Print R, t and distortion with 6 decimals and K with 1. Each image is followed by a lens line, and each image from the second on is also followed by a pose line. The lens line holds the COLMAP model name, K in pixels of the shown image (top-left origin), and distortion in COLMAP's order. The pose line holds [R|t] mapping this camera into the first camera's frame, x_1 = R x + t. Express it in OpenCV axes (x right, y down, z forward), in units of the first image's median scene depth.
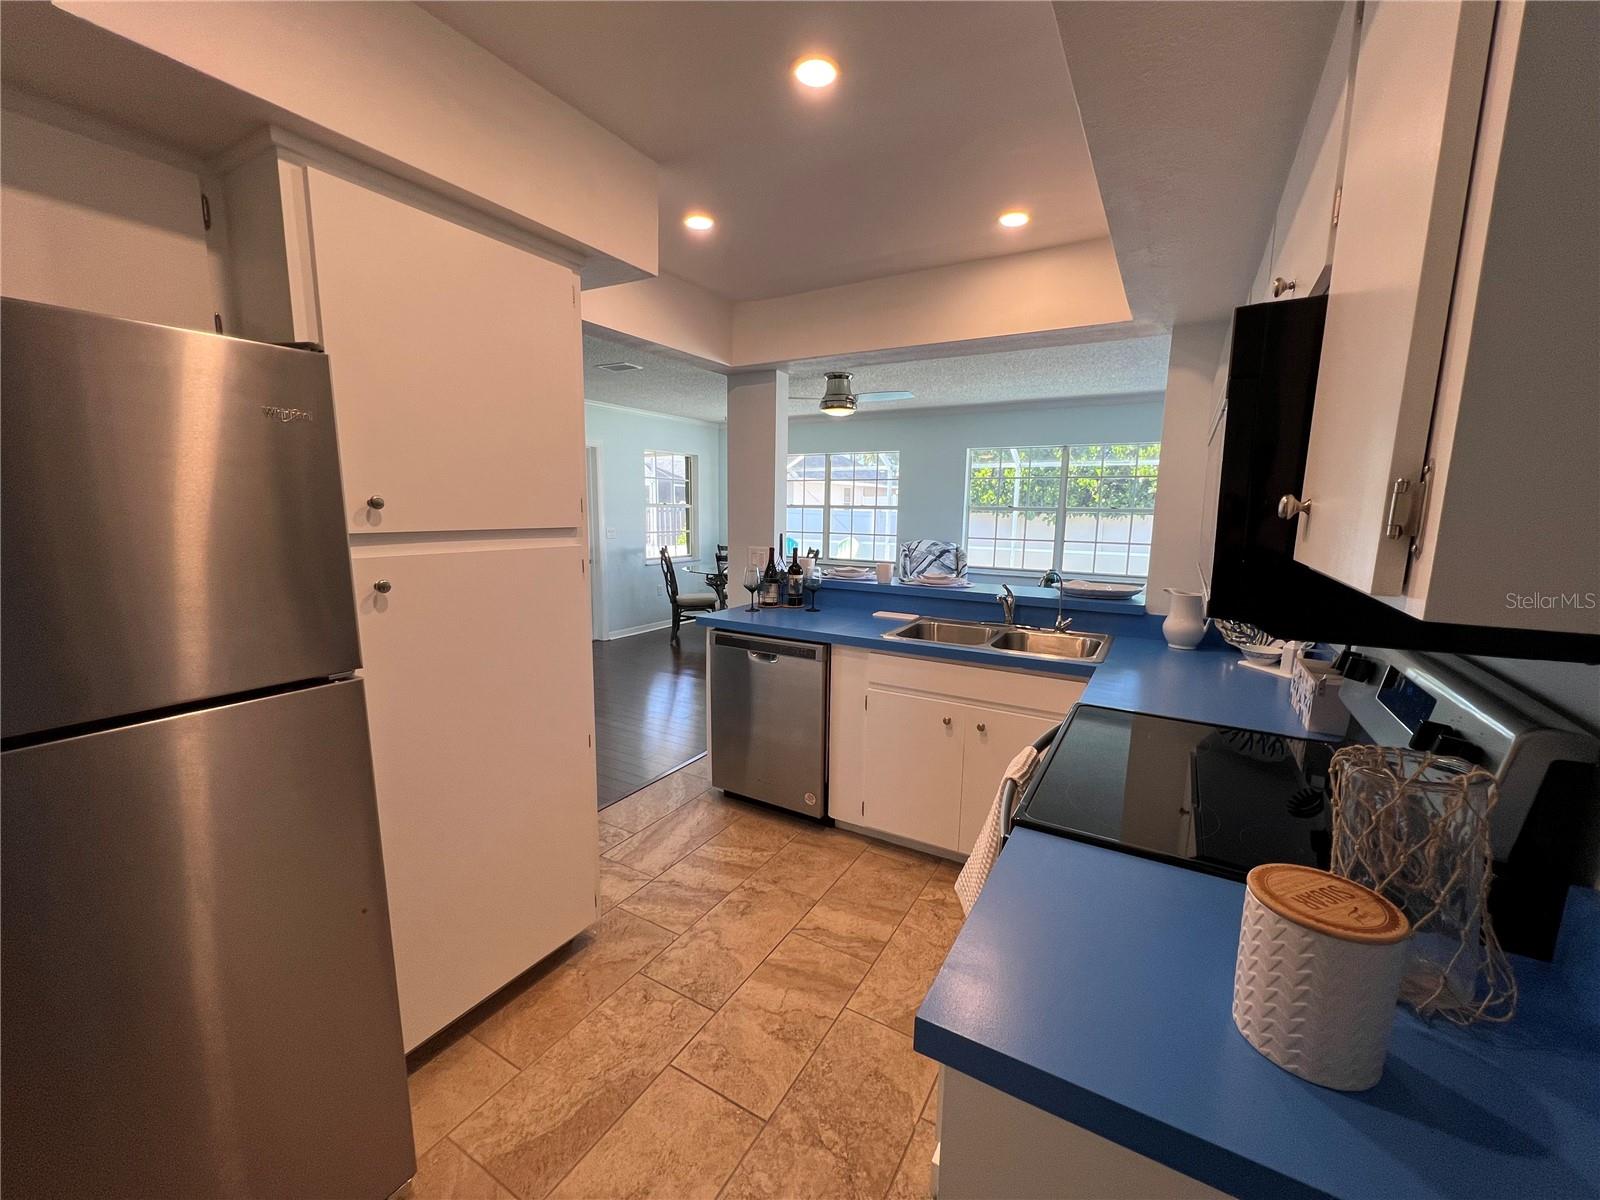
lens RADIAL K [[642.0, 0, 803.6], [0, 642.0, 600.5], [0, 0, 1]] dist [0.007322, -0.000851]
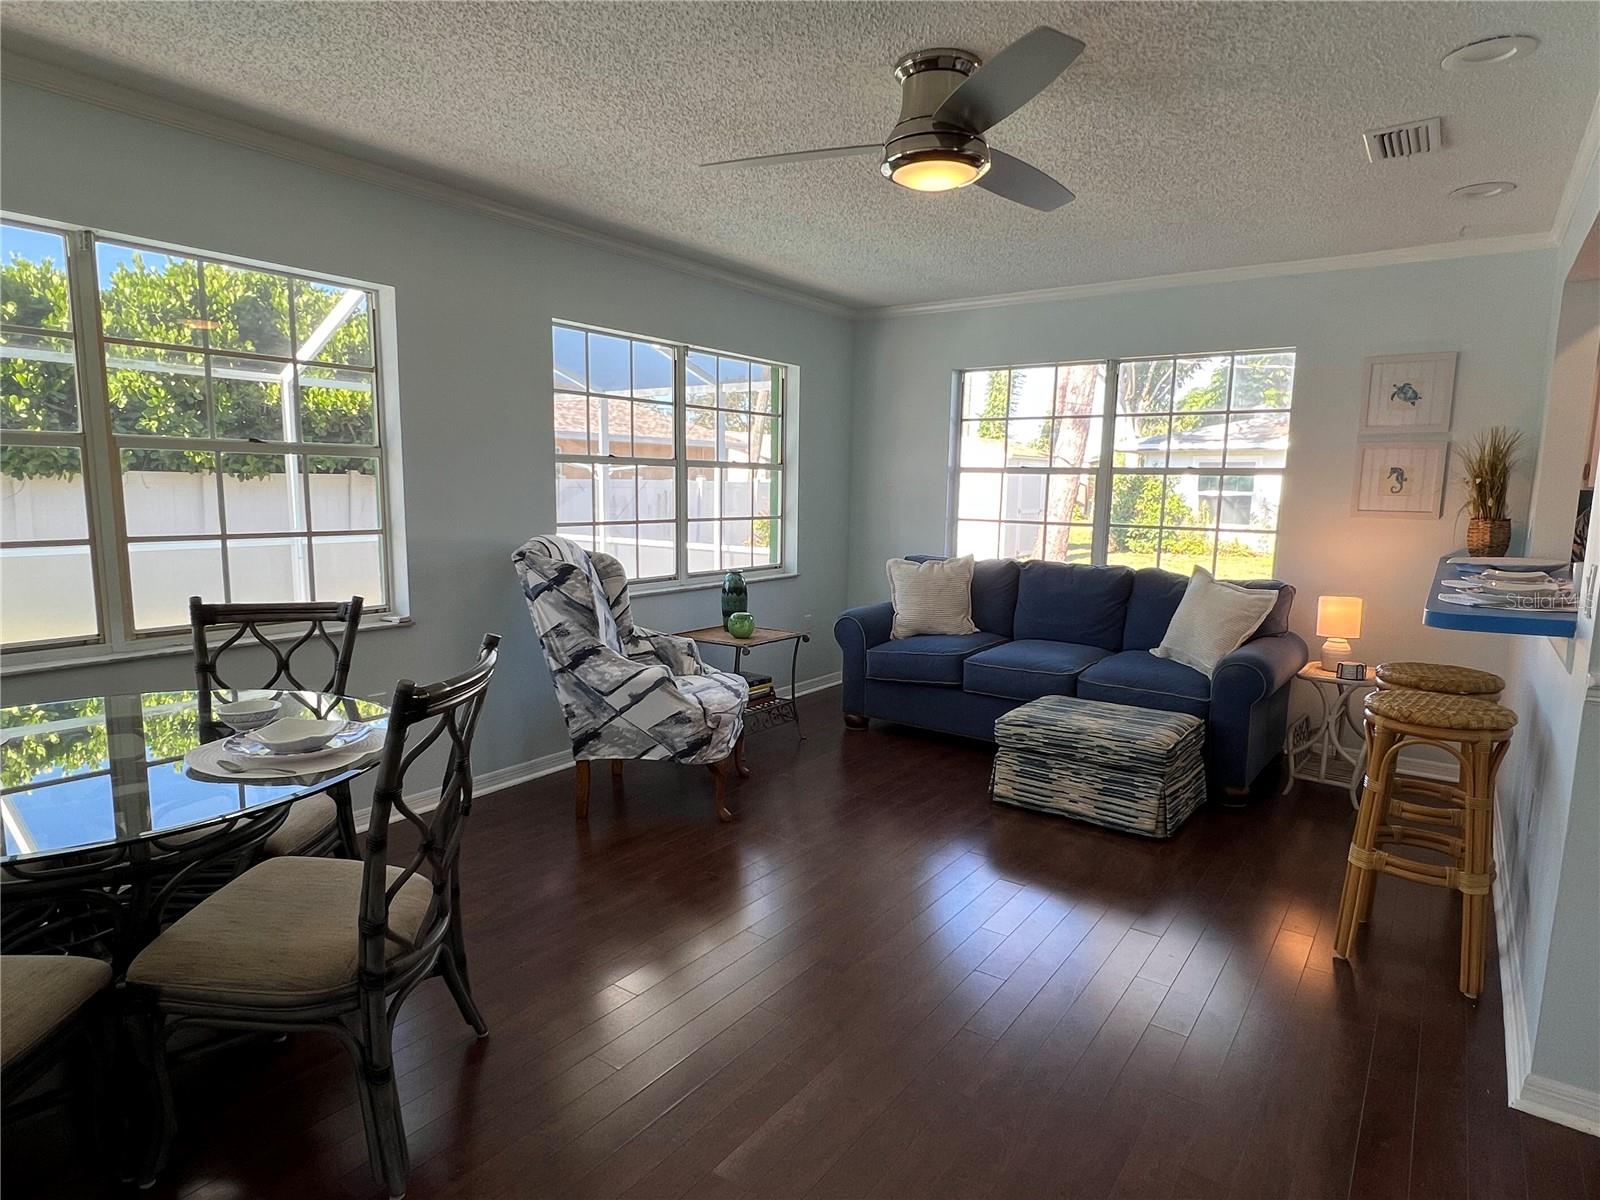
lens RADIAL K [[906.0, 0, 809.1], [0, 906.0, 606.7], [0, 0, 1]] dist [-0.003159, -0.000830]
pose [[0.080618, -0.146508, 0.985919, -0.661671], [0.129475, 0.982297, 0.135383, -0.200046], [-0.988300, 0.116738, 0.098160, 1.497597]]
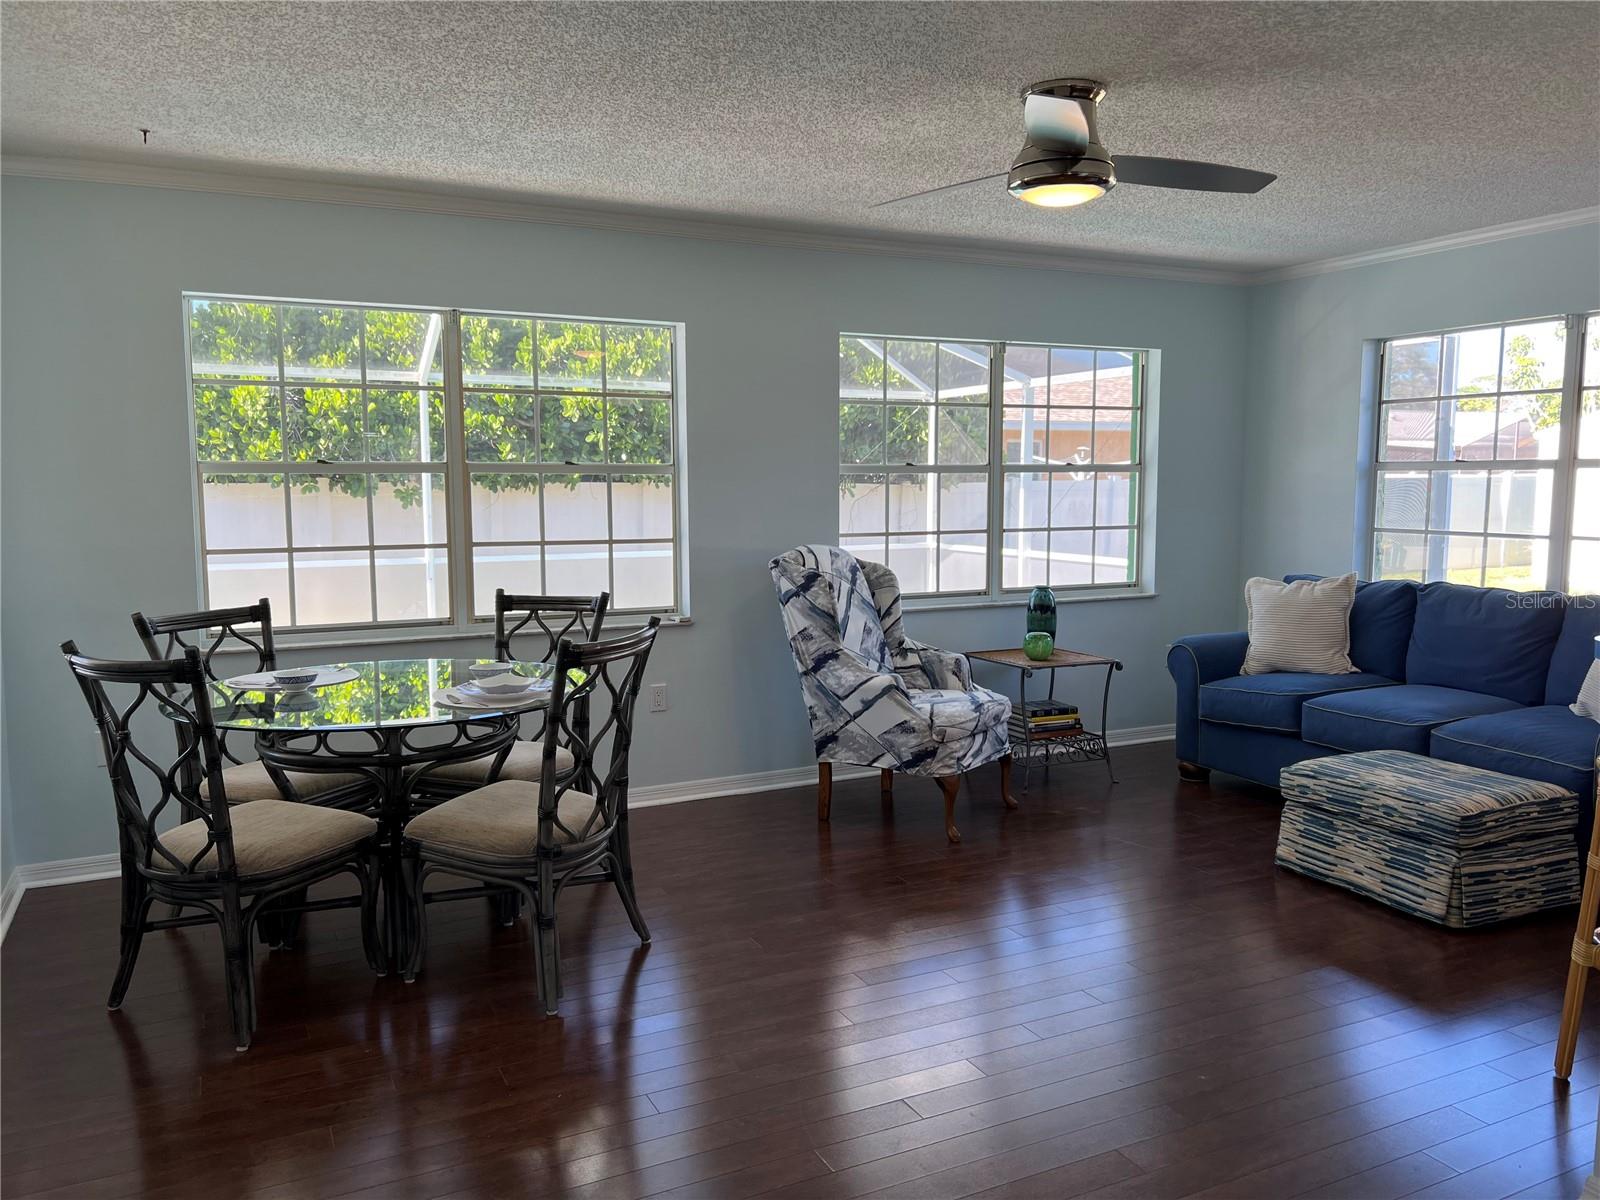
lens RADIAL K [[1205.9, 0, 821.8], [0, 1205.9, 592.8], [0, 0, 1]] dist [0.070670, -0.071429]
pose [[0.538908, -0.094308, 0.837069, -0.852869], [0.132379, 0.990847, 0.026407, -0.157631], [-0.831898, 0.096579, 0.546460, 1.092266]]
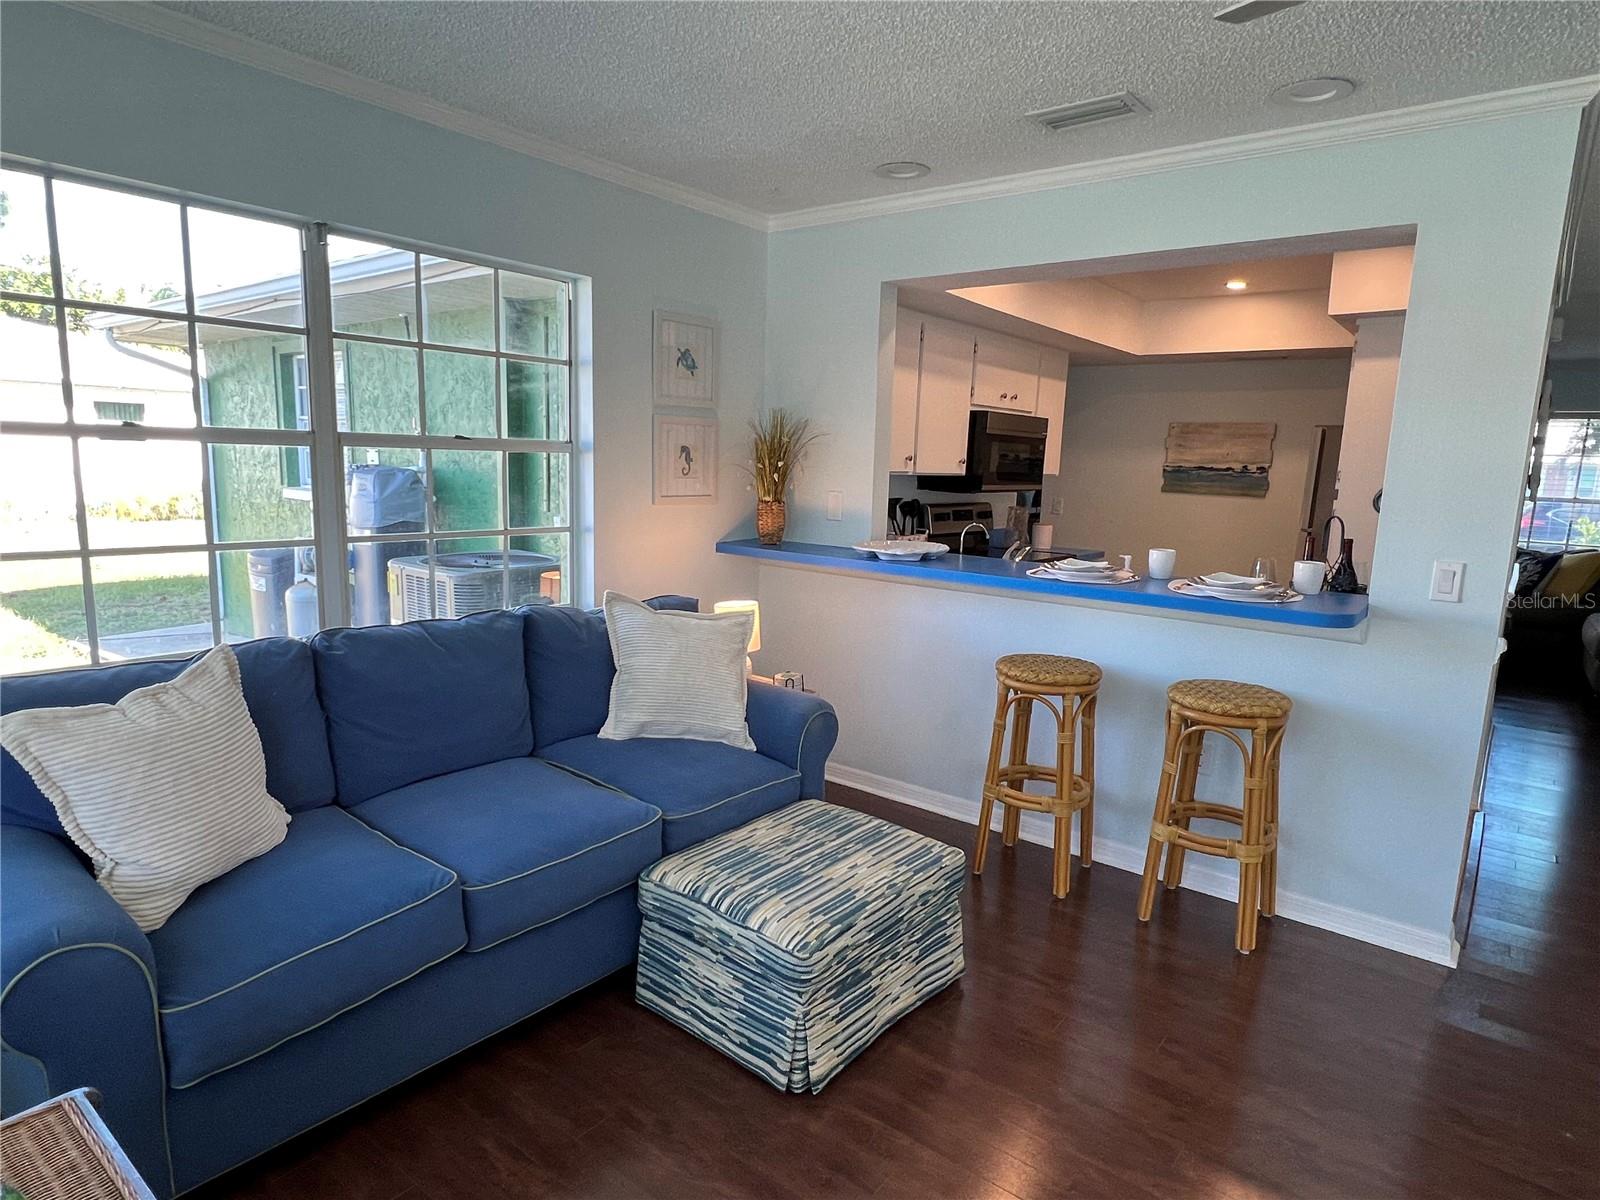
lens RADIAL K [[921.2, 0, 795.5], [0, 921.2, 613.6], [0, 0, 1]] dist [0.004941, -0.000362]
pose [[-0.989854, -0.066142, 0.125754, 0.363360], [-0.024884, 0.952064, 0.304885, -0.263001], [-0.139891, 0.298663, -0.944050, 1.876627]]
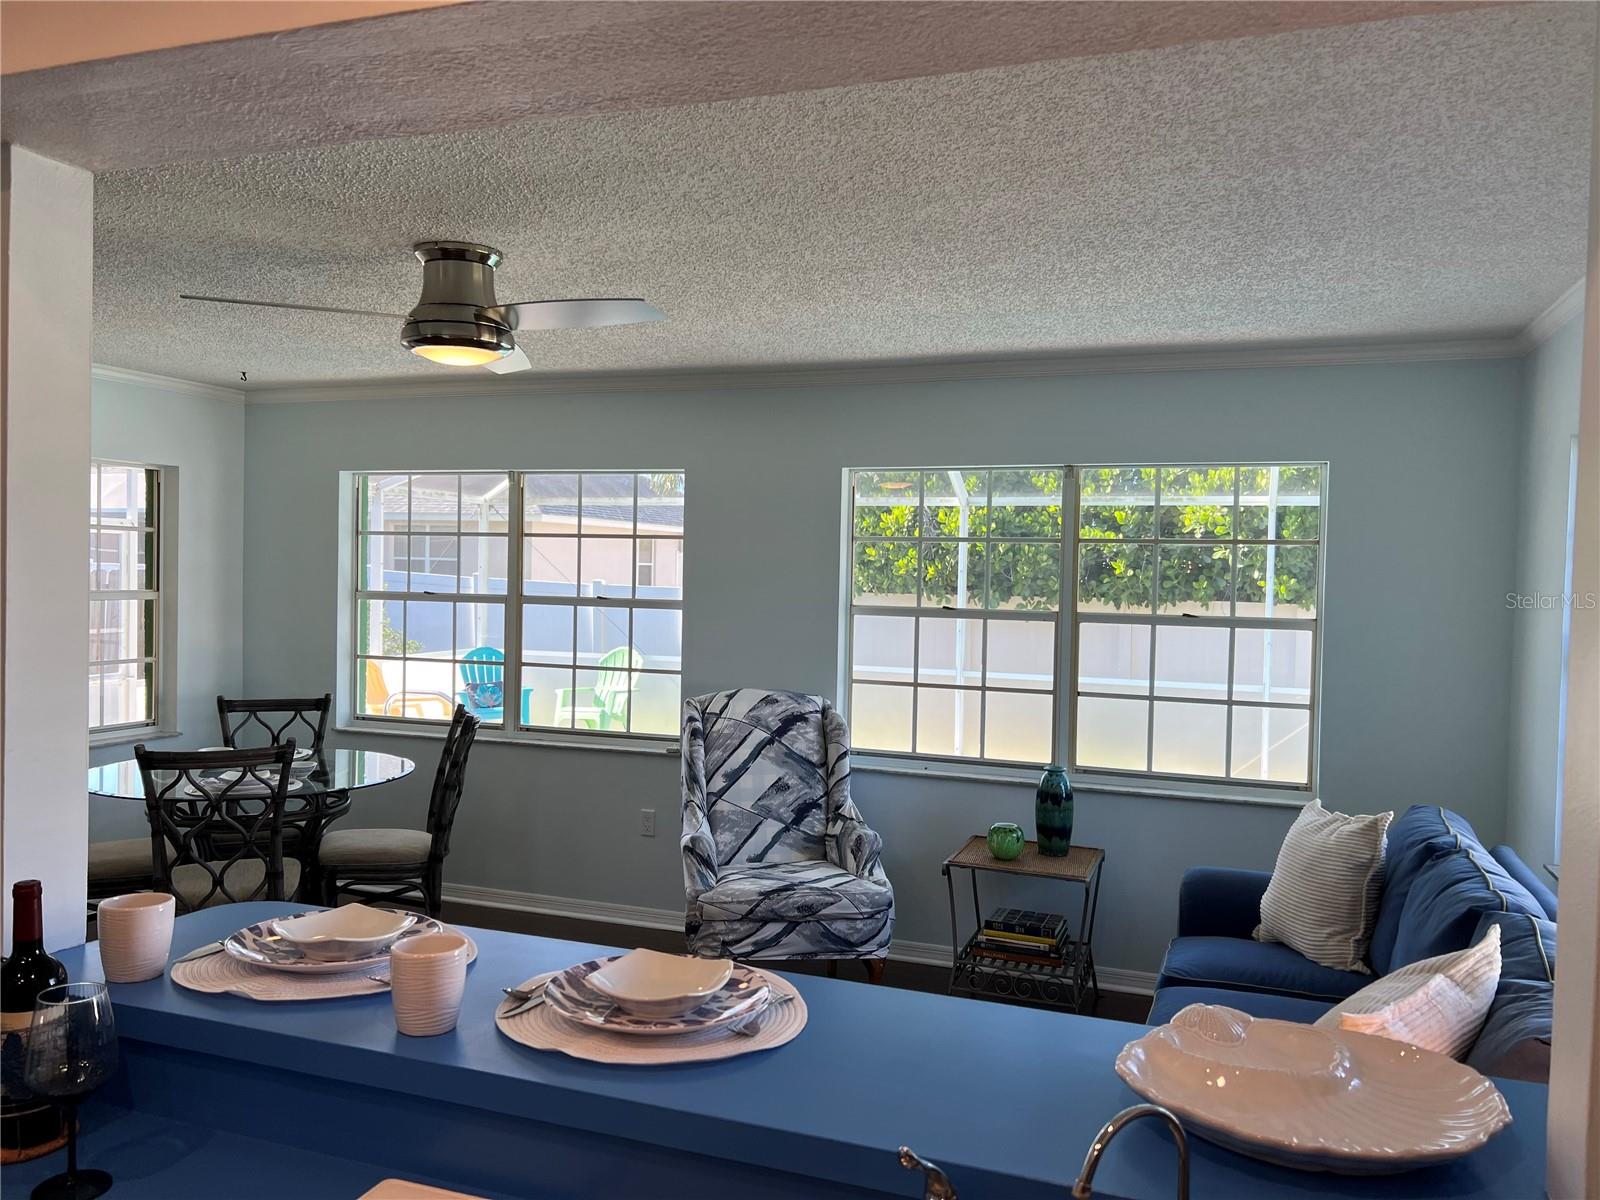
lens RADIAL K [[1205.9, 0, 798.2], [0, 1205.9, 605.9], [0, 0, 1]] dist [0.070670, -0.071429]
pose [[0.983827, 0.000665, 0.179119, 0.165869], [0.019466, 0.993674, -0.110606, -0.118600], [-0.178059, 0.112304, 0.977590, 0.487145]]
